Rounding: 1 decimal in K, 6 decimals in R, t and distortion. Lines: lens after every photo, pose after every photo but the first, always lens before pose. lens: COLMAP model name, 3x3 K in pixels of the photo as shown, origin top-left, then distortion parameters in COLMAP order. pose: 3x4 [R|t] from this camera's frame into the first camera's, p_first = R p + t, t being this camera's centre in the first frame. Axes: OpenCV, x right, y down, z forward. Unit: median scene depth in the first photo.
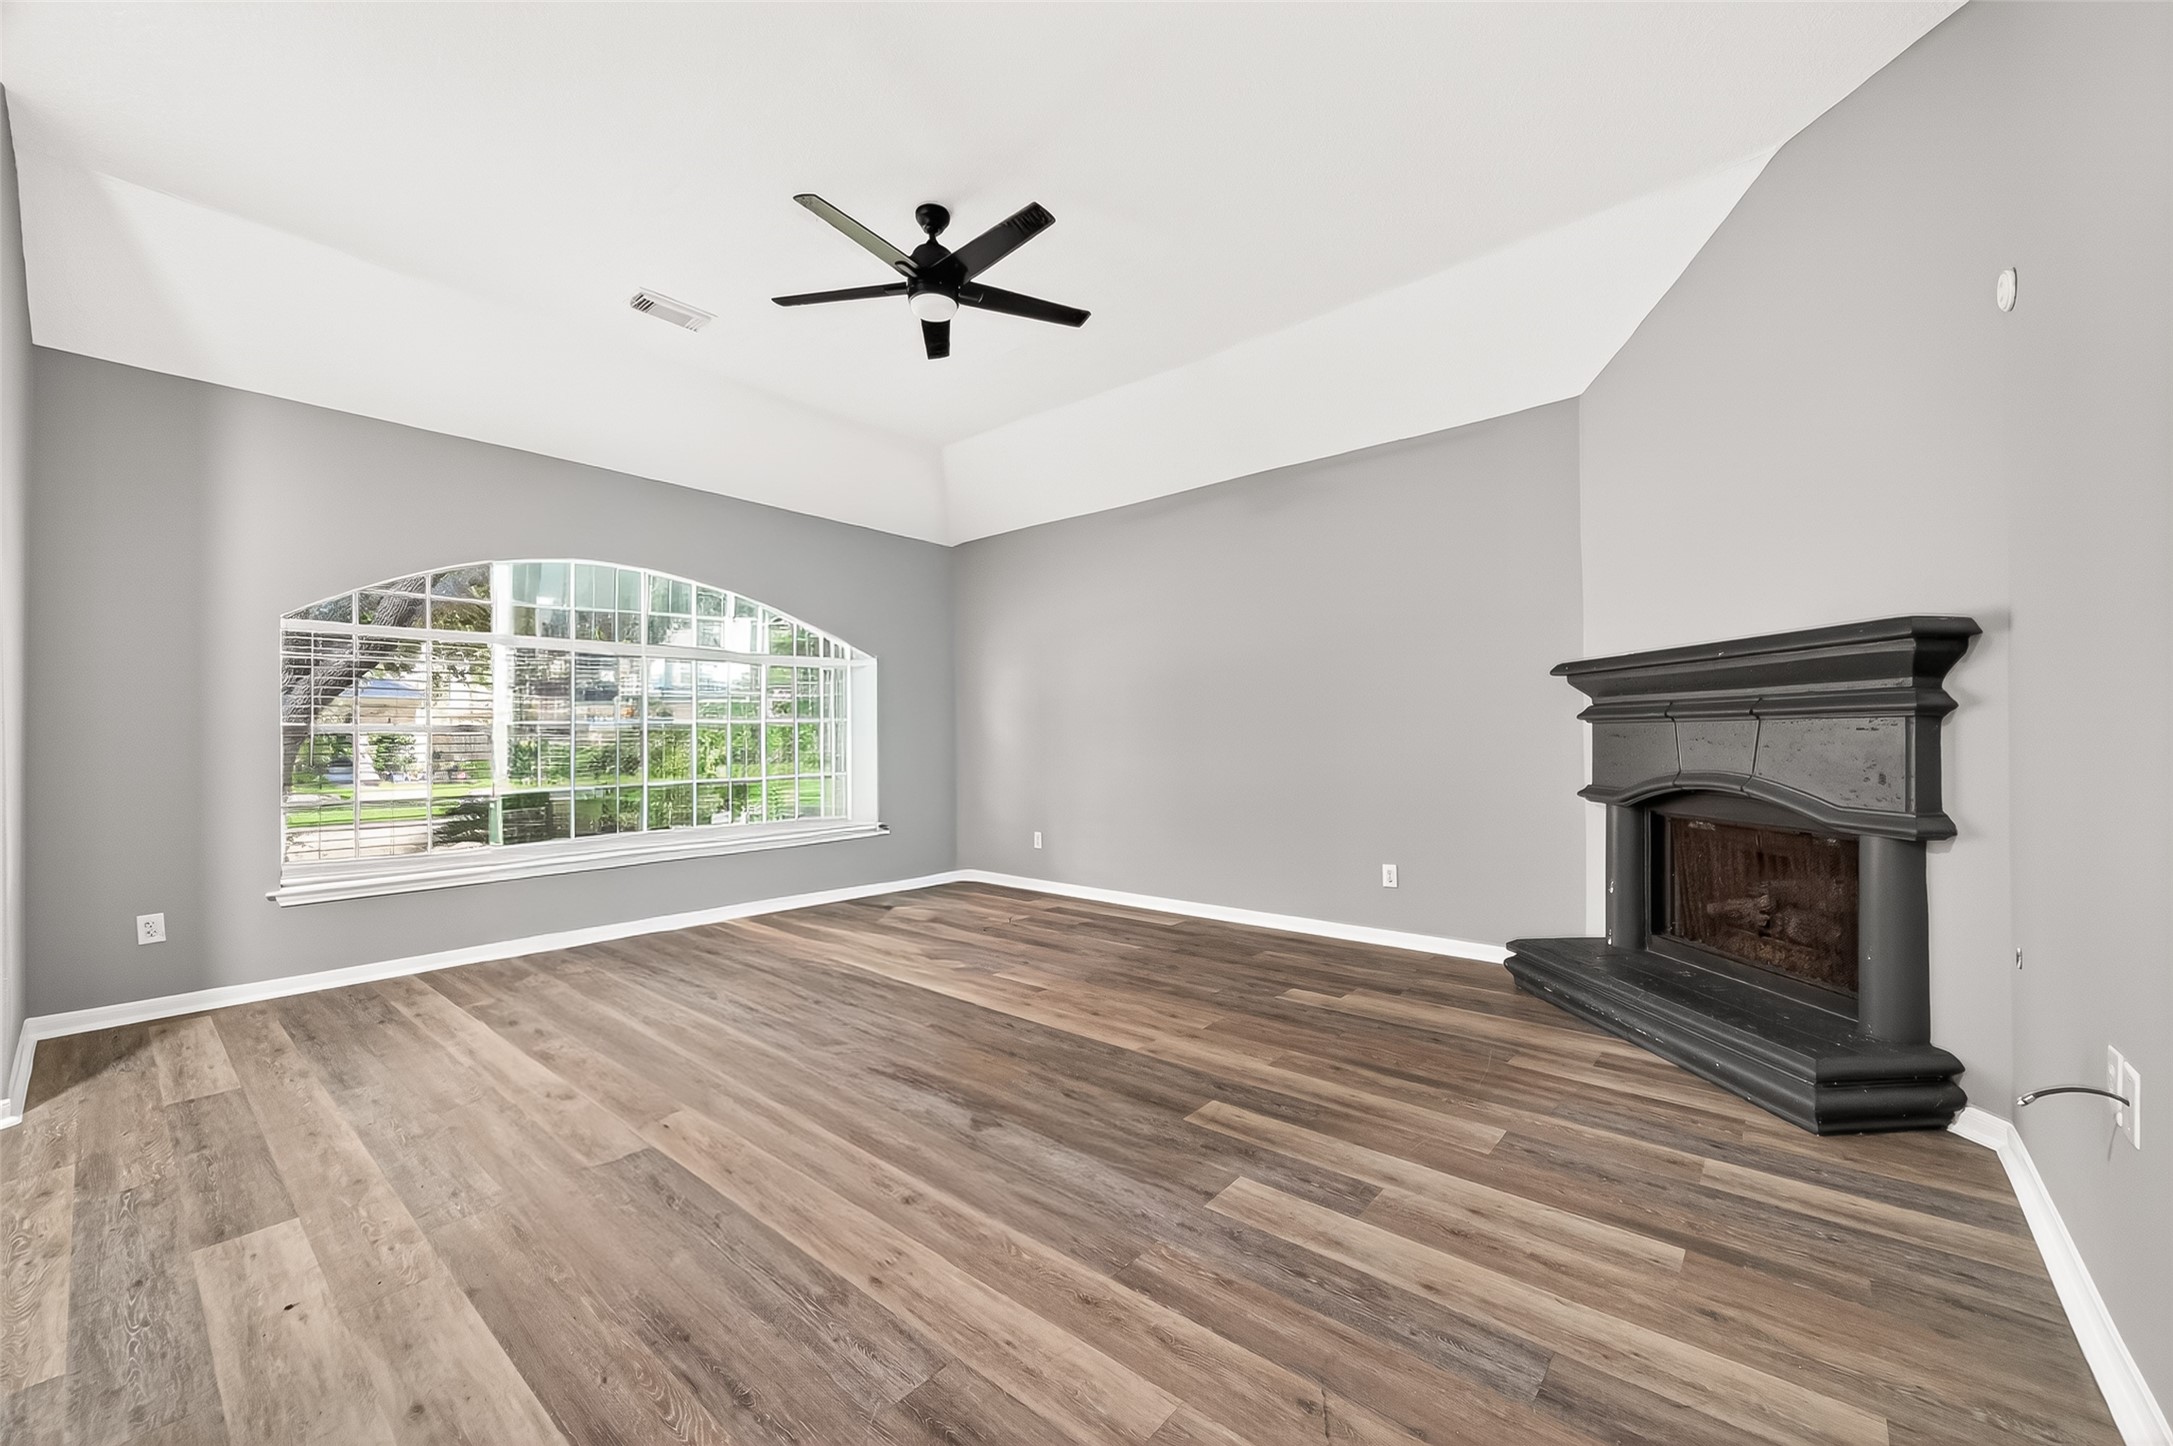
lens RADIAL K [[847.1, 0, 1073.6], [0, 847.1, 731.8], [0, 0, 1]] dist [0.007929, -0.000666]
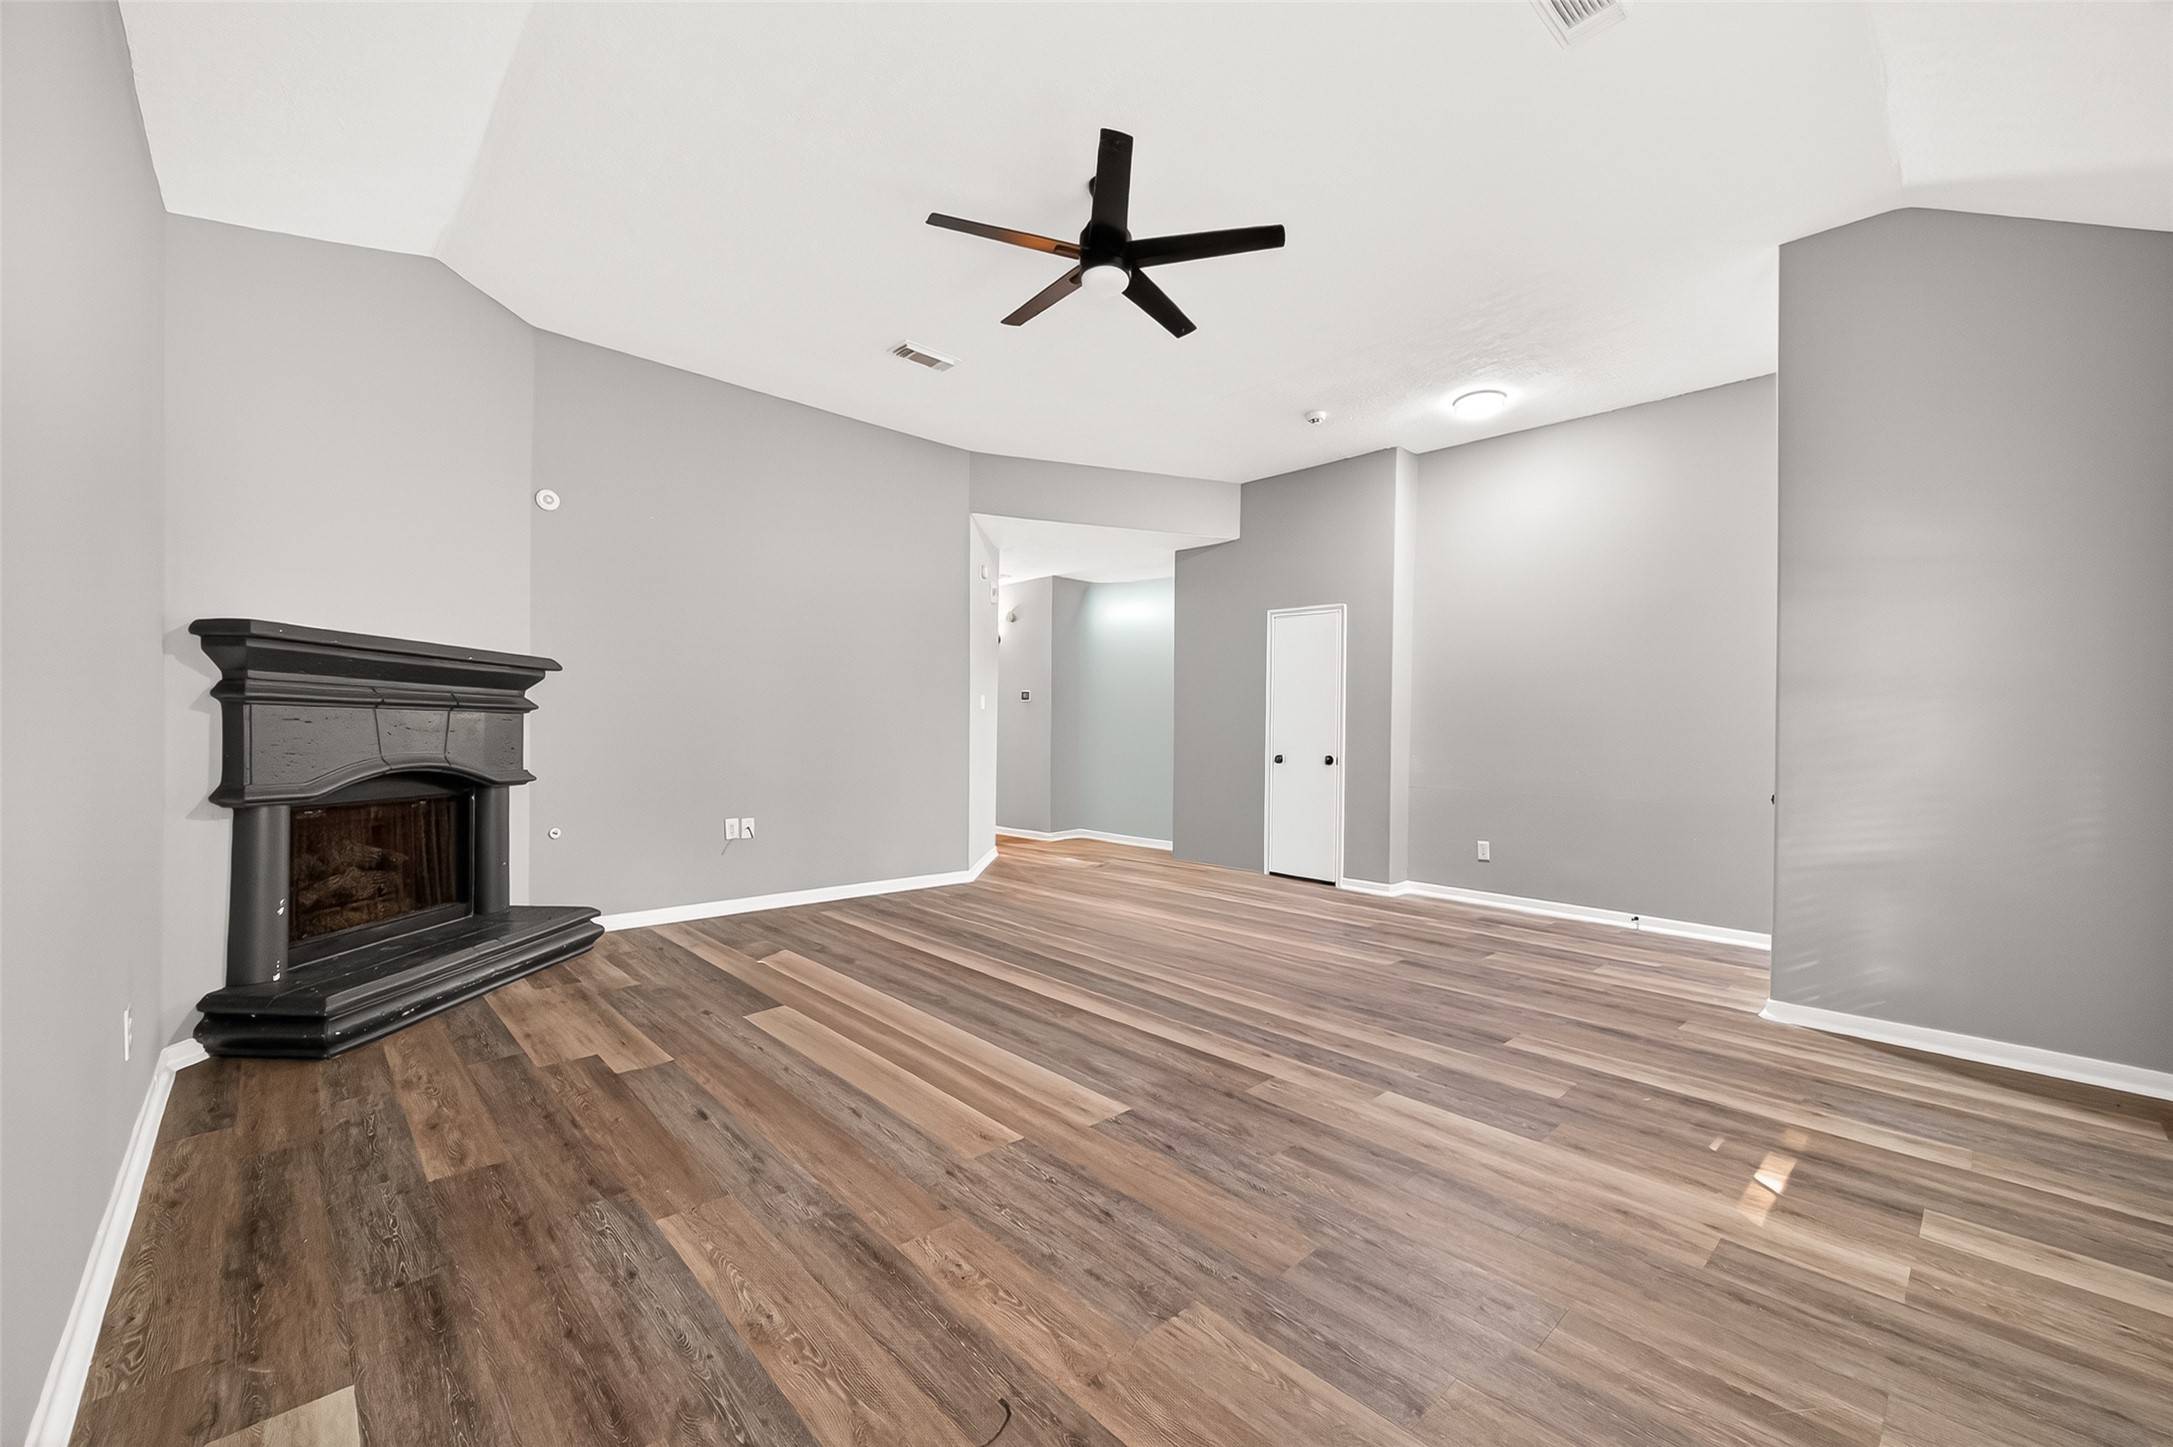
lens RADIAL K [[848.5, 0, 1089.6], [0, 848.5, 732.1], [0, 0, 1]] dist [0.004437, -0.000523]
pose [[-0.996008, -0.003757, 0.089187, -0.220250], [-0.004255, 0.999976, -0.005387, 0.015609], [-0.089165, -0.005745, -0.996000, 1.799004]]
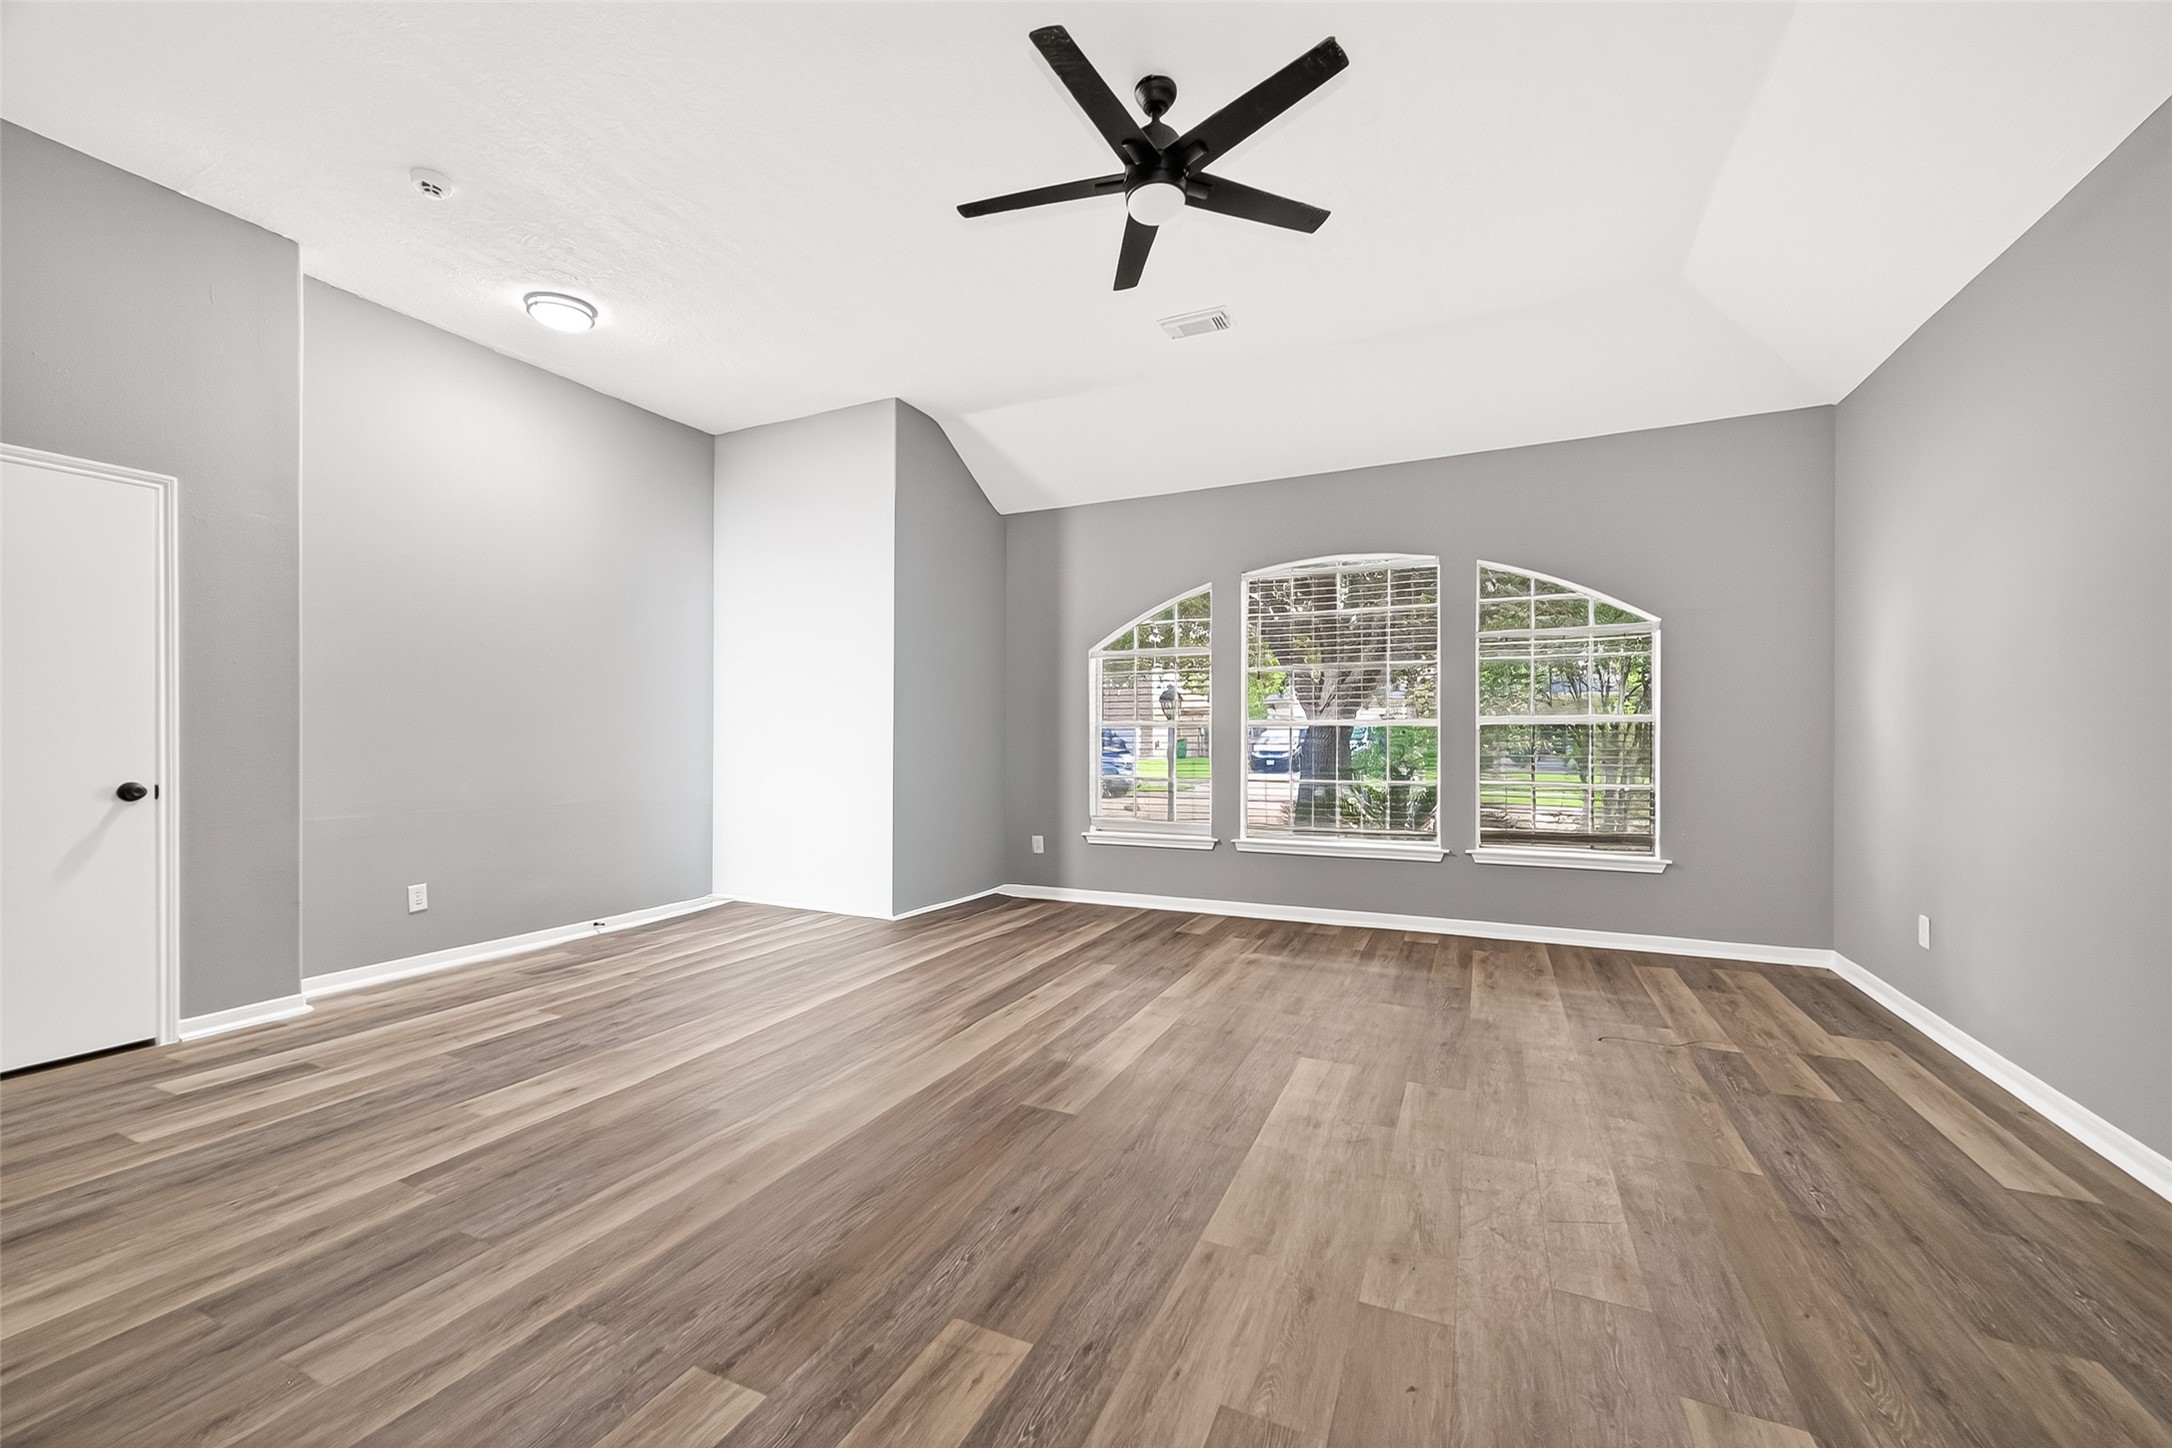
lens RADIAL K [[848.1, 0, 1089.1], [0, 848.1, 732.6], [0, 0, 1]] dist [0.004437, -0.000523]
pose [[0.280822, 0.006032, -0.959741, 0.552260], [0.004893, 0.999958, 0.007716, 0.000008], [0.959747, -0.006862, 0.280781, 0.646798]]
